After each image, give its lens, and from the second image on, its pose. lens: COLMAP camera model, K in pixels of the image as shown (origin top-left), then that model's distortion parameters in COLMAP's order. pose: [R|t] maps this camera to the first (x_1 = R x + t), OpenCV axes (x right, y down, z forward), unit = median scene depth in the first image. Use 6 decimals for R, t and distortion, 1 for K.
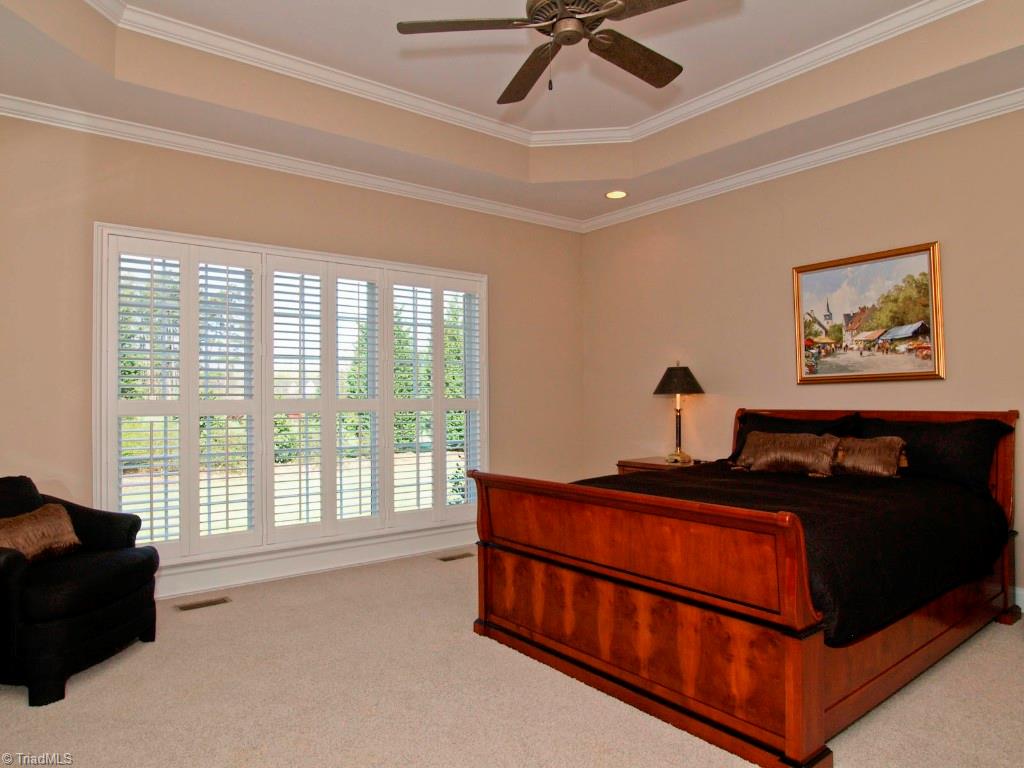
lens RADIAL K [[656.4, 0, 512.0], [0, 656.4, 384.0], [0, 0, 1]] dist [-0.029429, -0.000664]
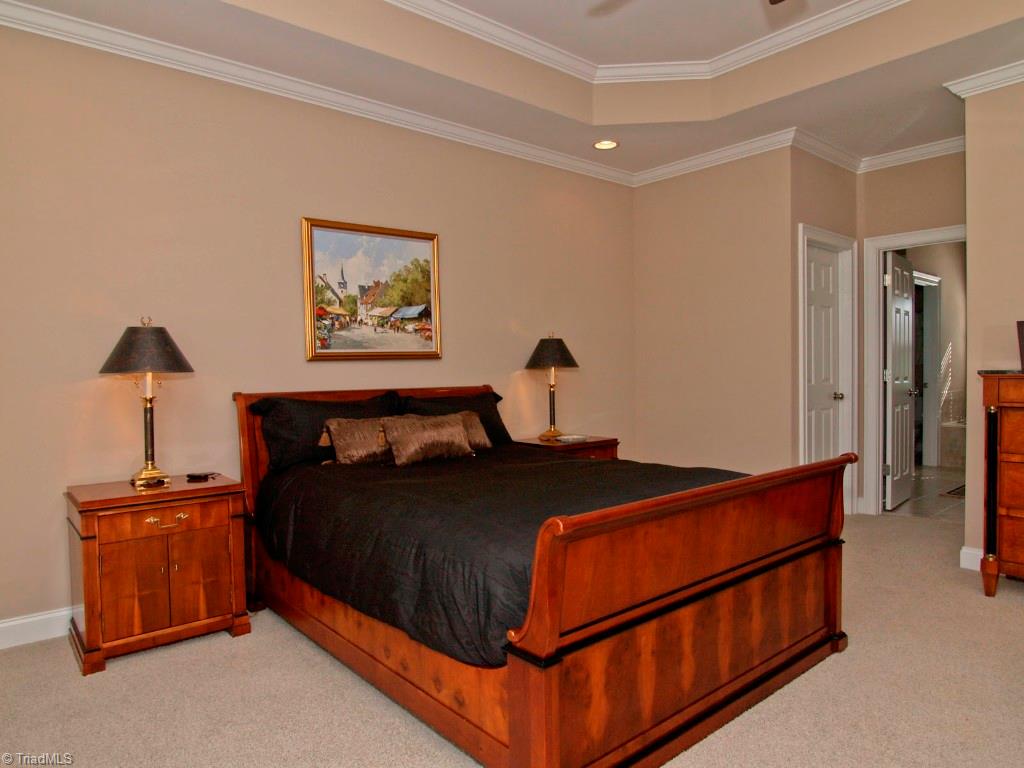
lens RADIAL K [[659.1, 0, 511.5], [0, 659.1, 396.0], [0, 0, 1]] dist [-0.000411, -0.000120]
pose [[-0.031378, -0.037173, 0.998816, -0.446928], [-0.012777, 0.999241, 0.036788, 0.012554], [-0.999426, -0.011607, -0.031829, 0.837711]]
